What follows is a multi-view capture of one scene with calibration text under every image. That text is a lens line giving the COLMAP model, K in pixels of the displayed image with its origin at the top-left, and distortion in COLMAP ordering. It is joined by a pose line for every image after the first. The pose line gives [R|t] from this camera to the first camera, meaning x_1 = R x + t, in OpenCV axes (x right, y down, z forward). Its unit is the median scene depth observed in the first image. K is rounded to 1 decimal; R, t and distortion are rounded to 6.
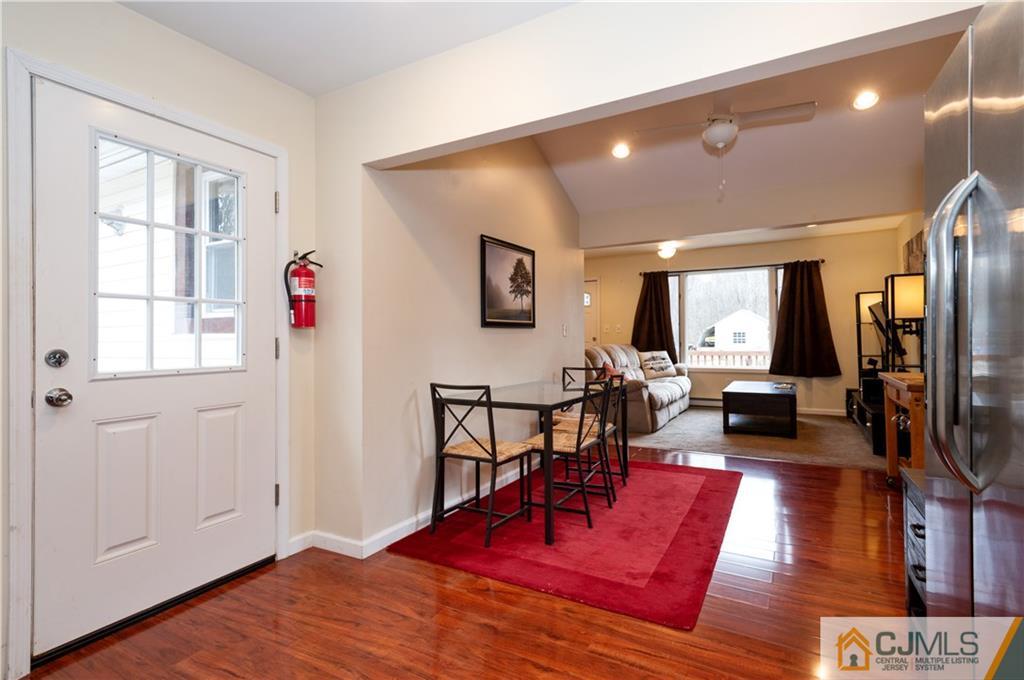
lens RADIAL K [[485.8, 0, 518.3], [0, 485.8, 331.4], [0, 0, 1]] dist [0.020637, -0.009032]
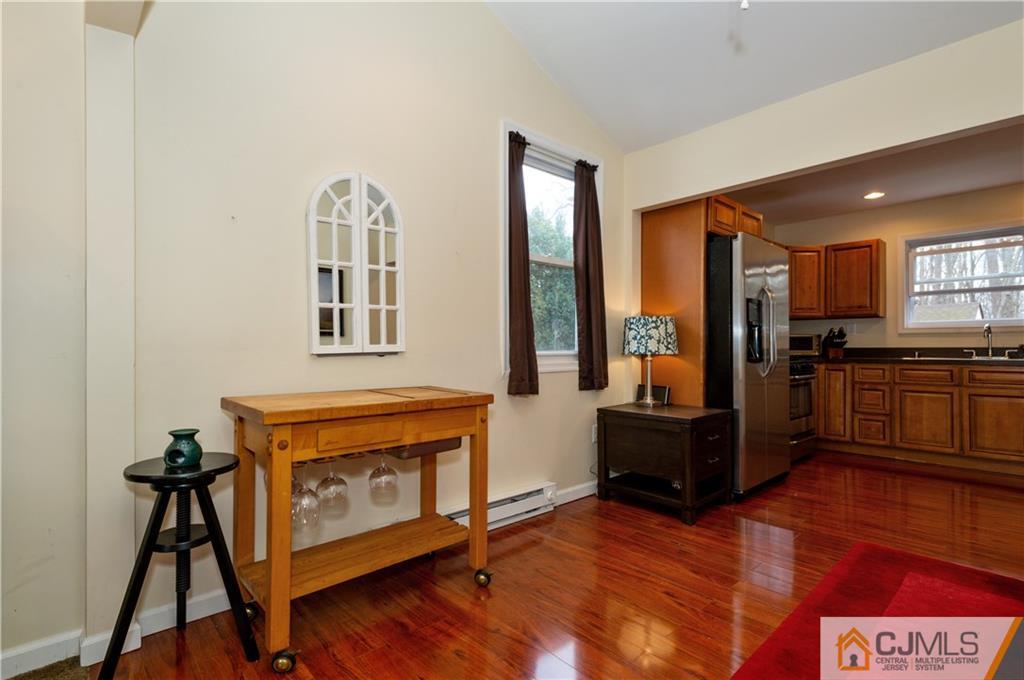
lens RADIAL K [[485.8, 0, 507.6], [0, 485.8, 344.5], [0, 0, 1]] dist [0.020637, -0.009032]
pose [[-0.945840, 0.011400, 0.324432, 0.334394], [0.006434, 0.999845, -0.016374, 0.028342], [-0.324569, -0.013400, -0.945767, 1.053115]]
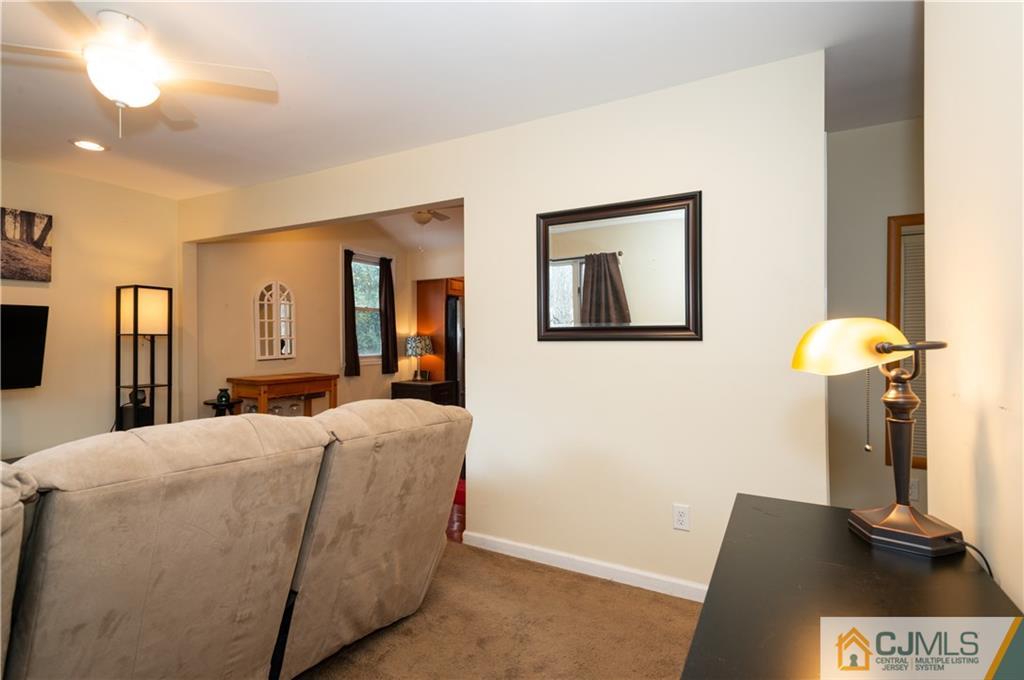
lens RADIAL K [[485.8, 0, 516.2], [0, 485.8, 338.5], [0, 0, 1]] dist [0.020637, -0.009032]
pose [[-0.999646, 0.015044, -0.021961, 0.103365], [0.015241, 0.999845, -0.008823, -0.000605], [0.021825, -0.009155, -0.999720, 1.779975]]
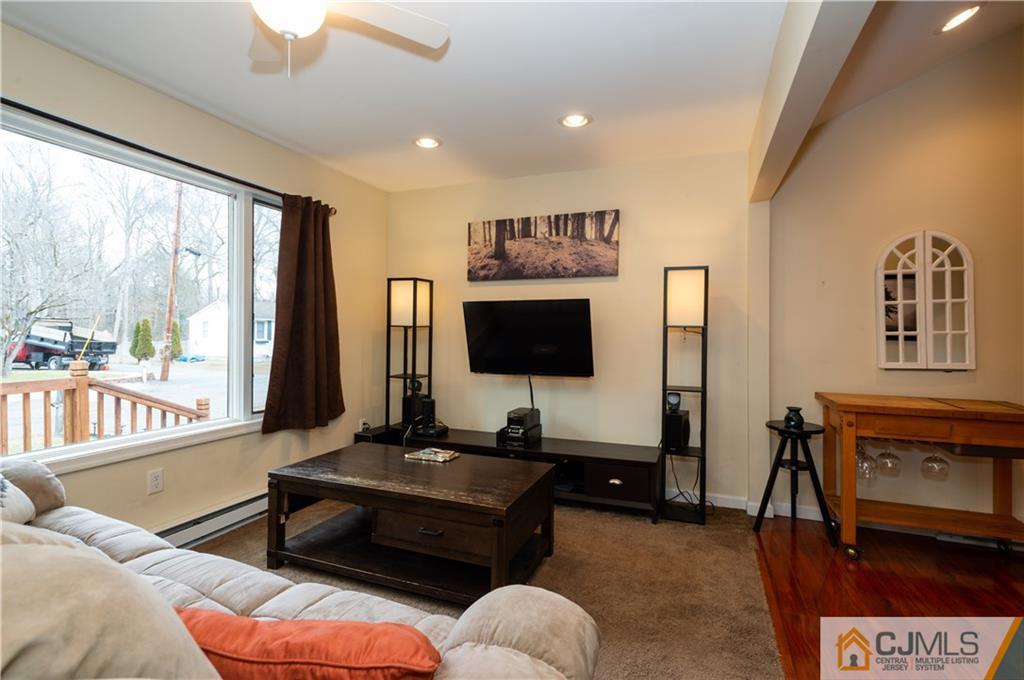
lens RADIAL K [[485.8, 0, 510.7], [0, 485.8, 328.0], [0, 0, 1]] dist [0.020637, -0.009032]
pose [[-0.133594, 0.021687, 0.990799, 0.072011], [-0.015765, 0.999588, -0.024005, -0.001631], [-0.990911, -0.018827, -0.133197, 1.257913]]
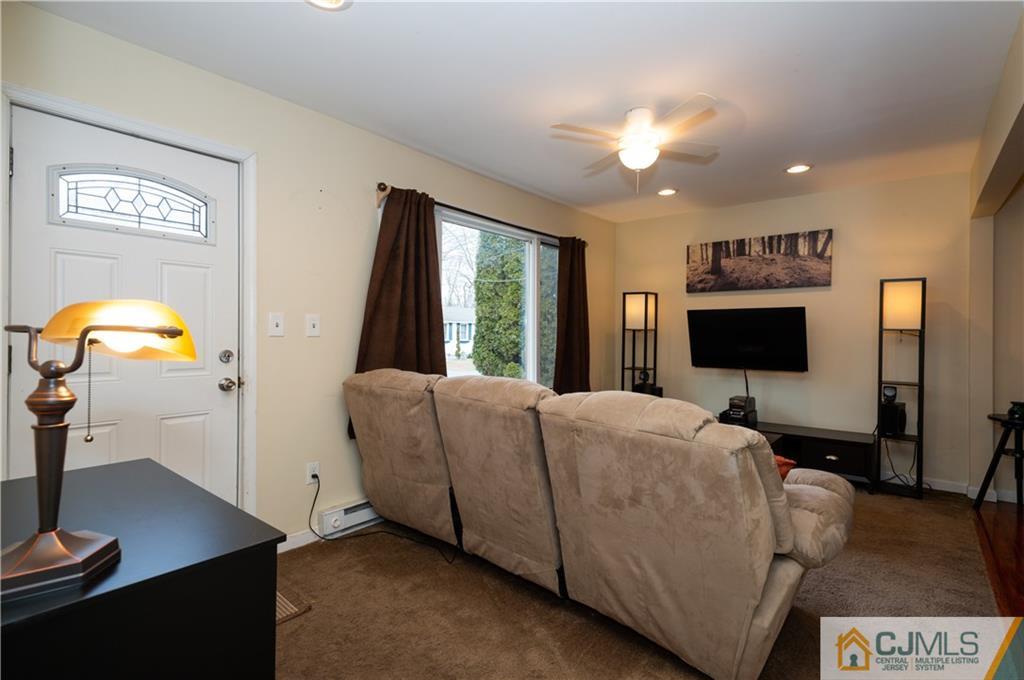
lens RADIAL K [[485.8, 0, 510.7], [0, 485.8, 331.3], [0, 0, 1]] dist [0.020637, -0.009032]
pose [[0.183678, 0.016576, 0.982847, -0.188538], [-0.020077, 0.999713, -0.013108, 0.001872], [-0.982781, -0.017324, 0.183958, 1.404516]]
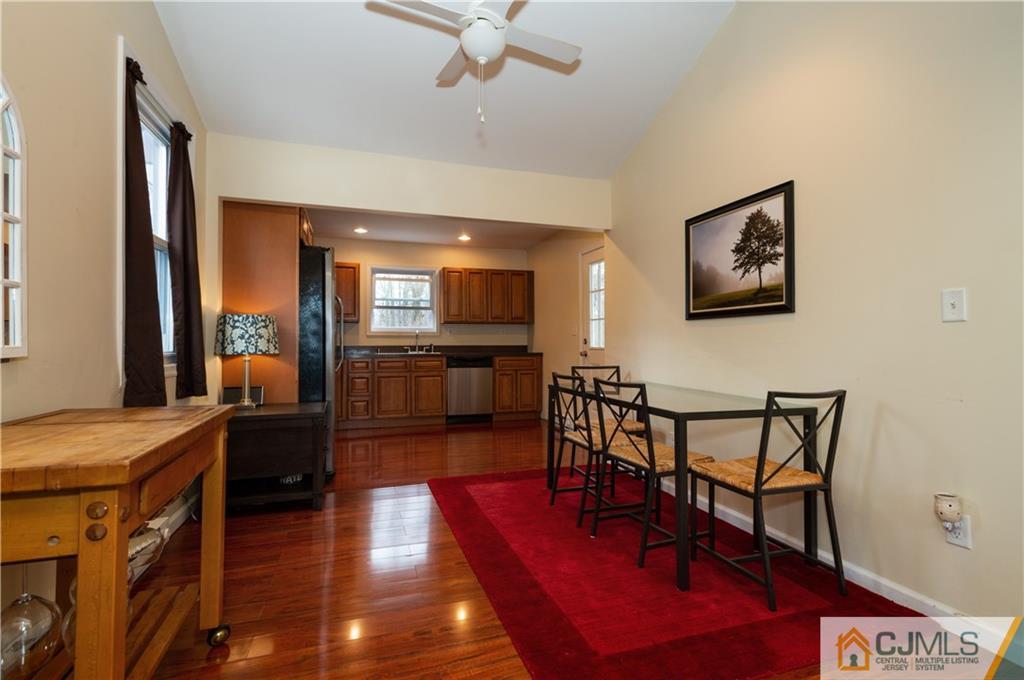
lens RADIAL K [[485.8, 0, 509.3], [0, 485.8, 335.5], [0, 0, 1]] dist [0.020637, -0.009032]
pose [[-0.681409, -0.001665, -0.731901, 0.633601], [0.015610, 0.999737, -0.016807, 0.023256], [0.731737, -0.022877, -0.681203, 1.044184]]
